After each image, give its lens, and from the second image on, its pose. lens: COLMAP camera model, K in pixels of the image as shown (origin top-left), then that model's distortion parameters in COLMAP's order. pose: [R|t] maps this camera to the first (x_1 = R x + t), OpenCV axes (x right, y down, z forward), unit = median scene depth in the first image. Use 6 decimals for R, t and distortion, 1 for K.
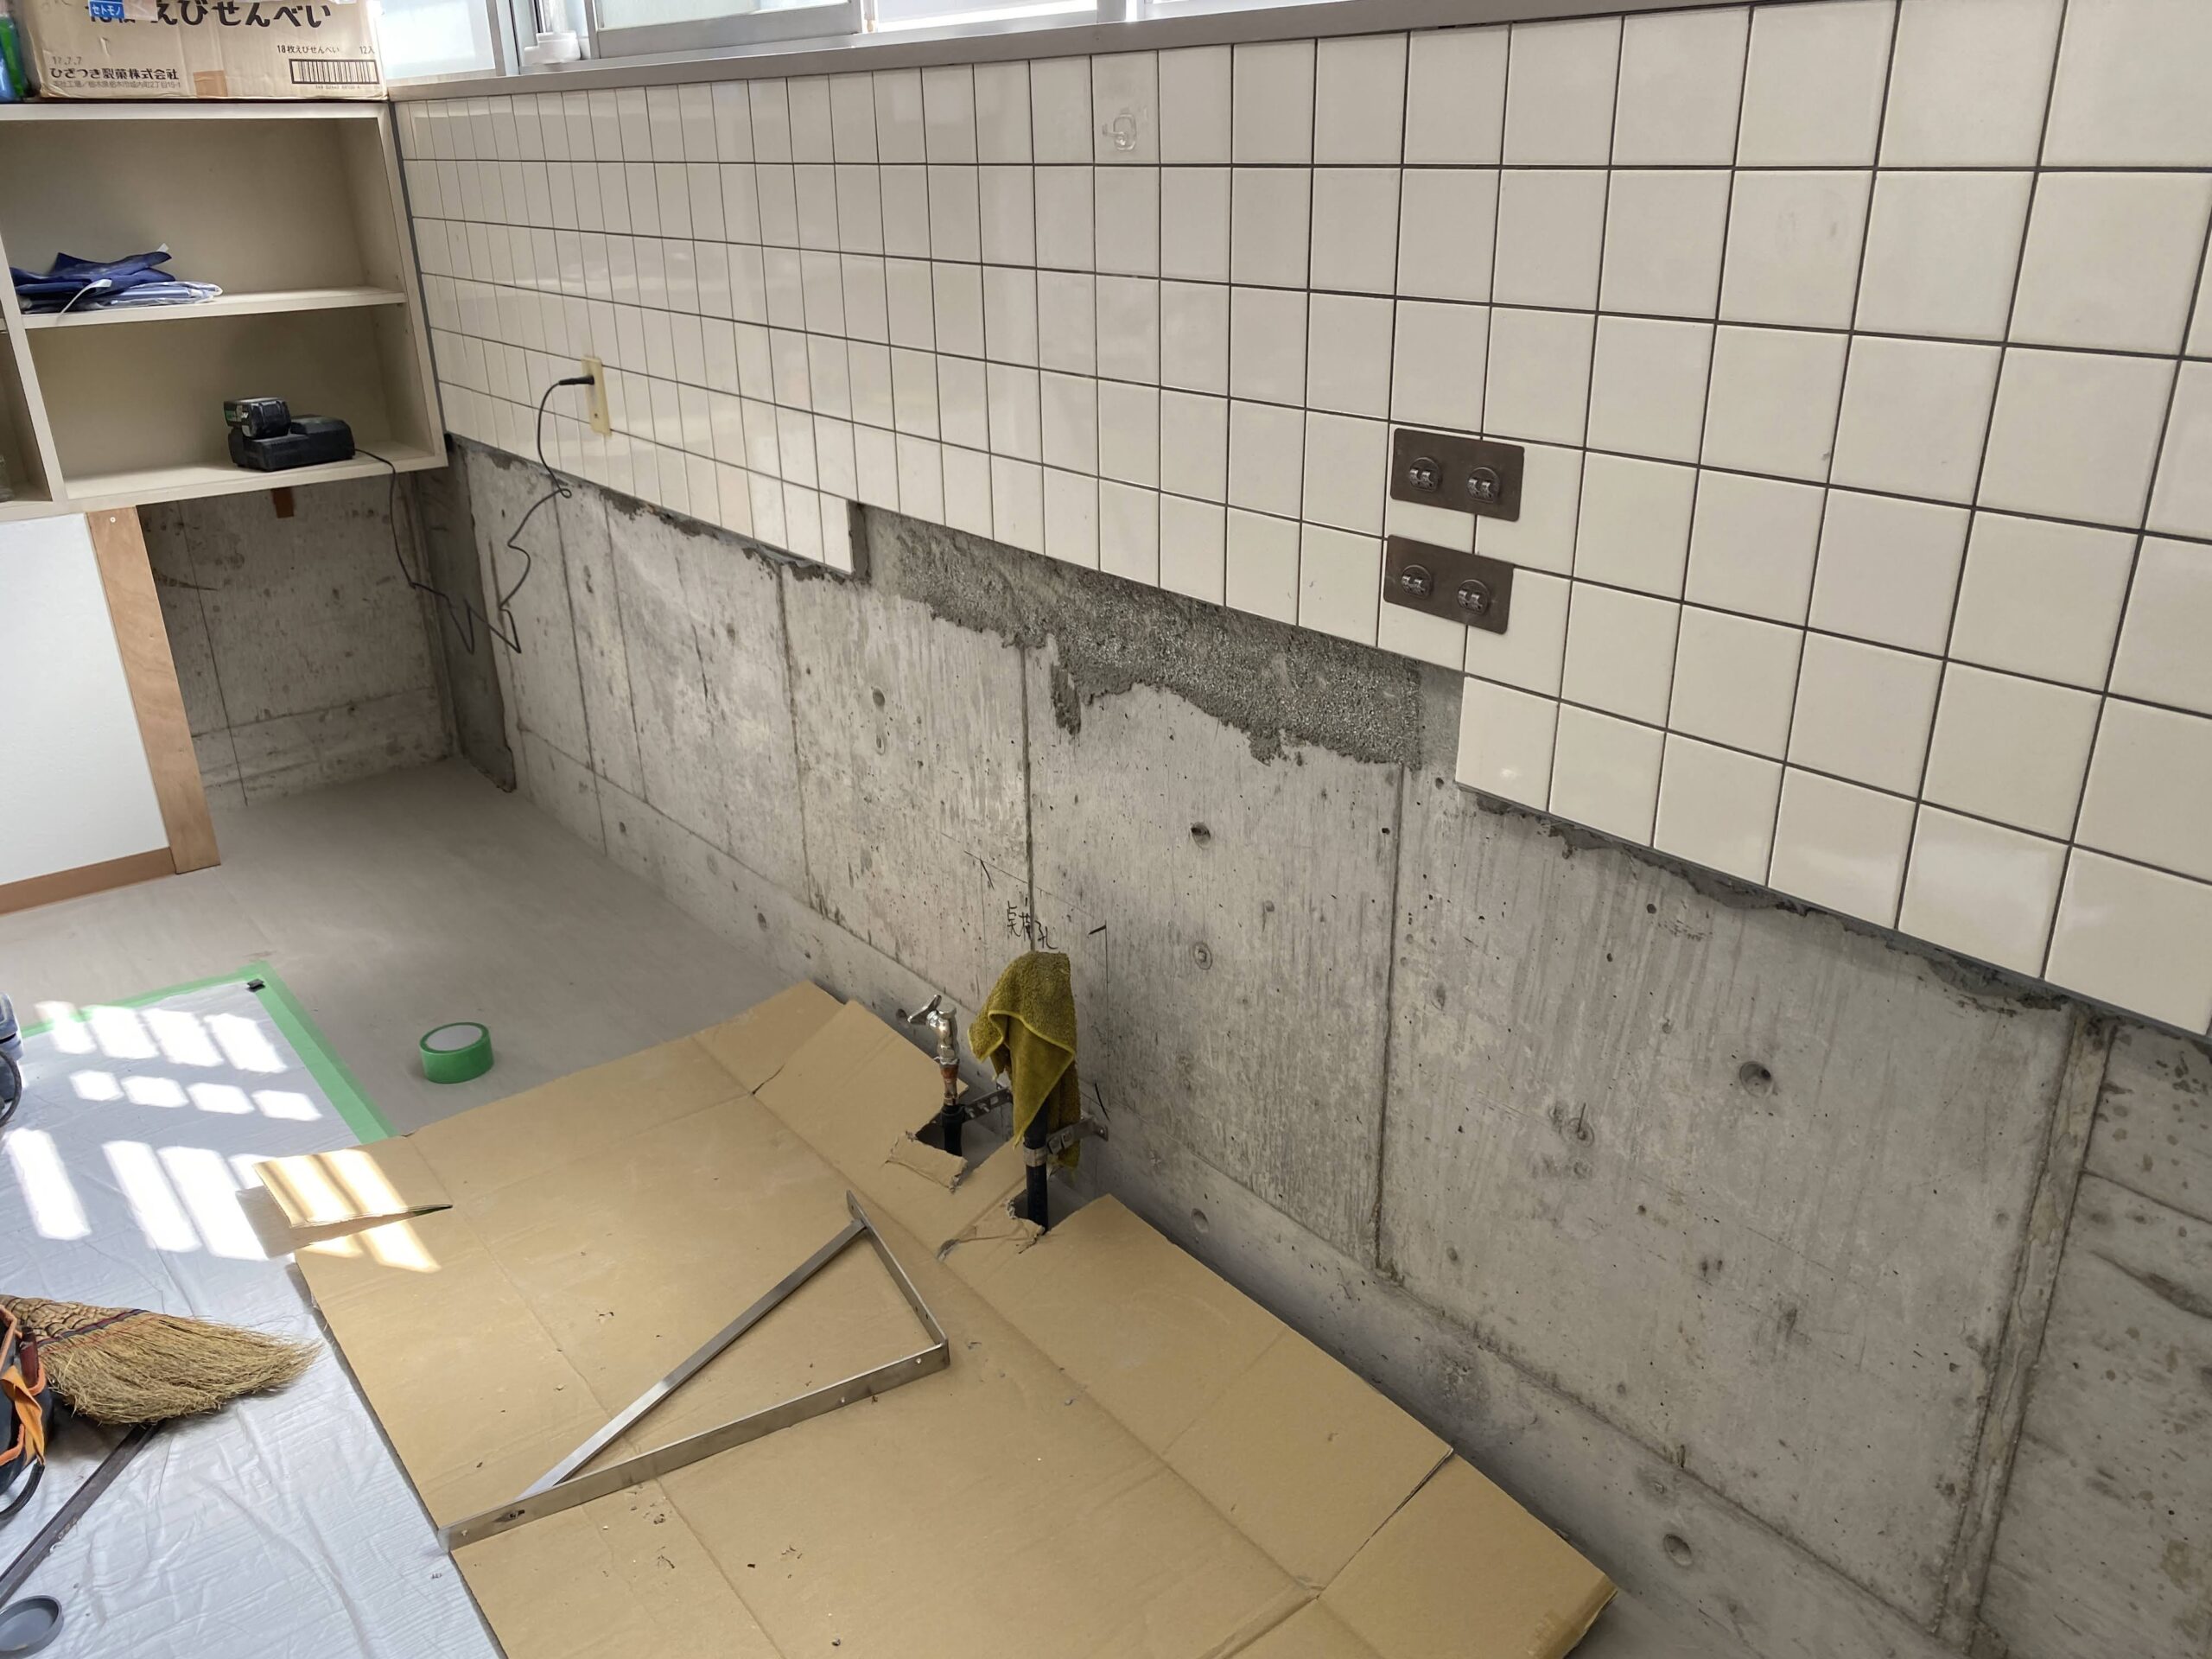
lens RADIAL K [[1683.9, 0, 1106.0], [0, 1683.9, 829.5], [0, 0, 1]] dist [0.034745, -0.027904]
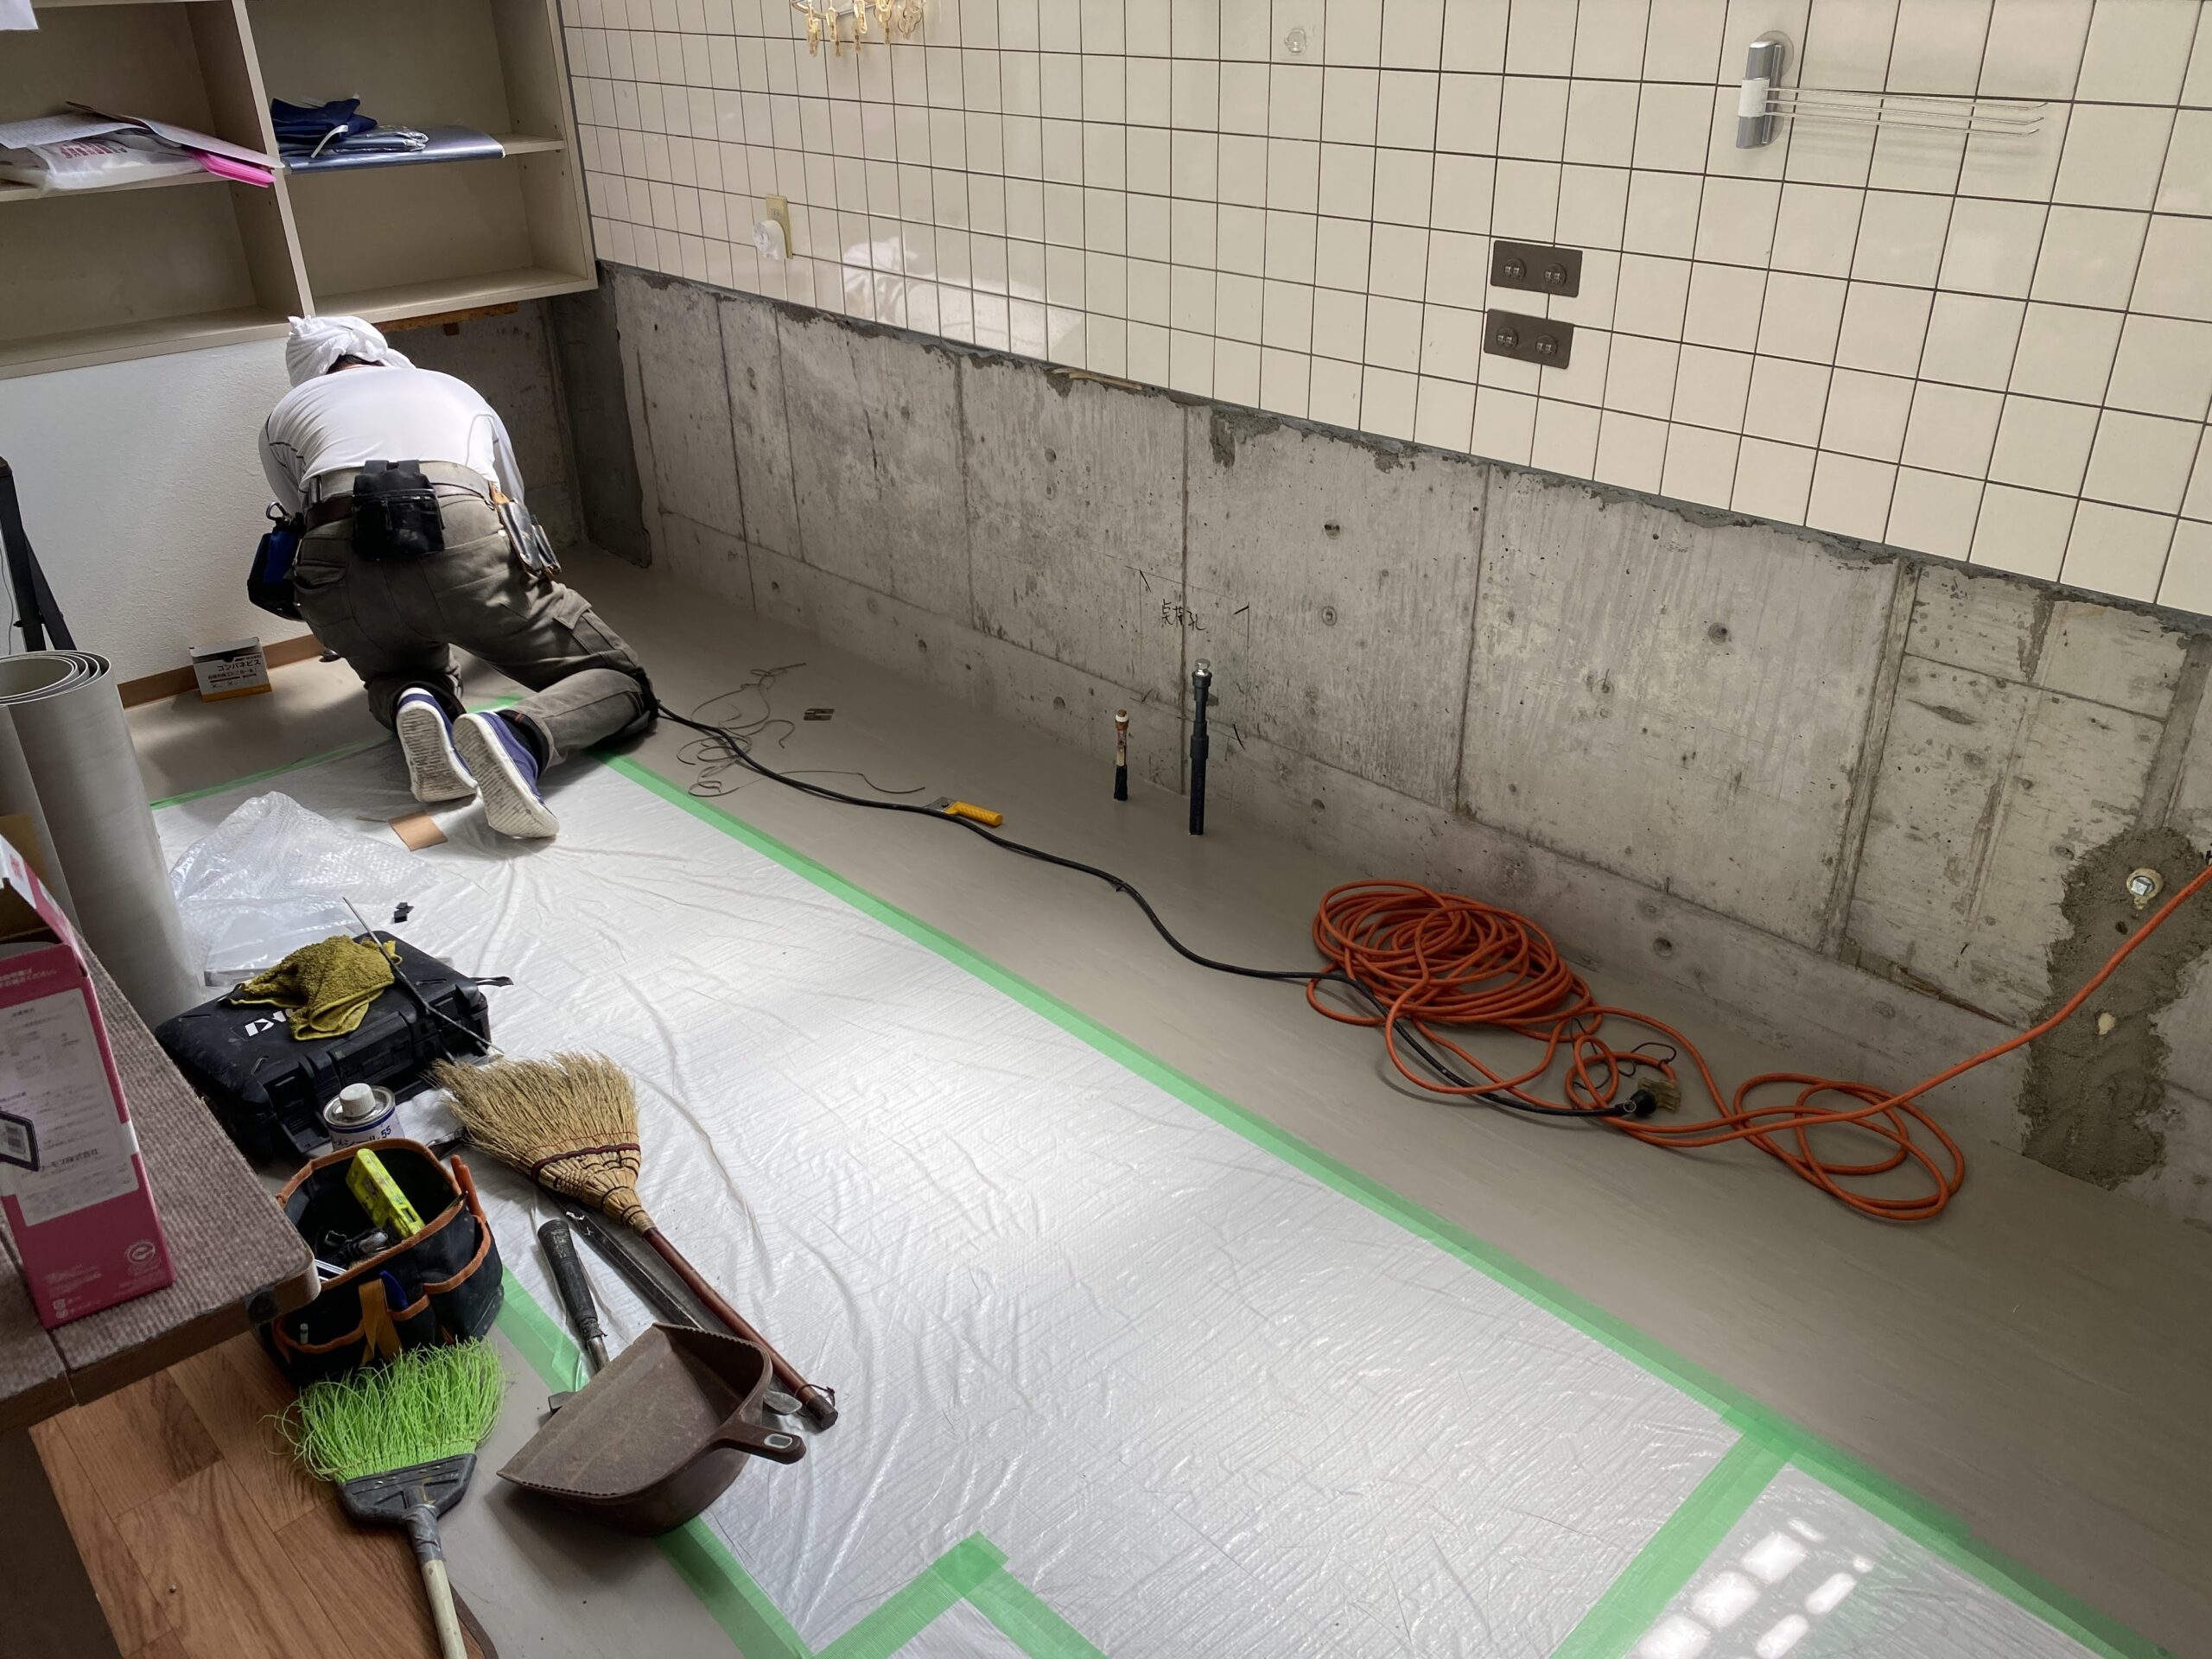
lens RADIAL K [[1696.5, 0, 1117.0], [0, 1696.5, 801.6], [0, 0, 1]] dist [0.078428, -0.135223]
pose [[0.995241, -0.040157, 0.088783, -0.326249], [0.033298, 0.996442, 0.077422, 0.143270], [-0.091576, -0.074098, 0.993037, -0.570871]]
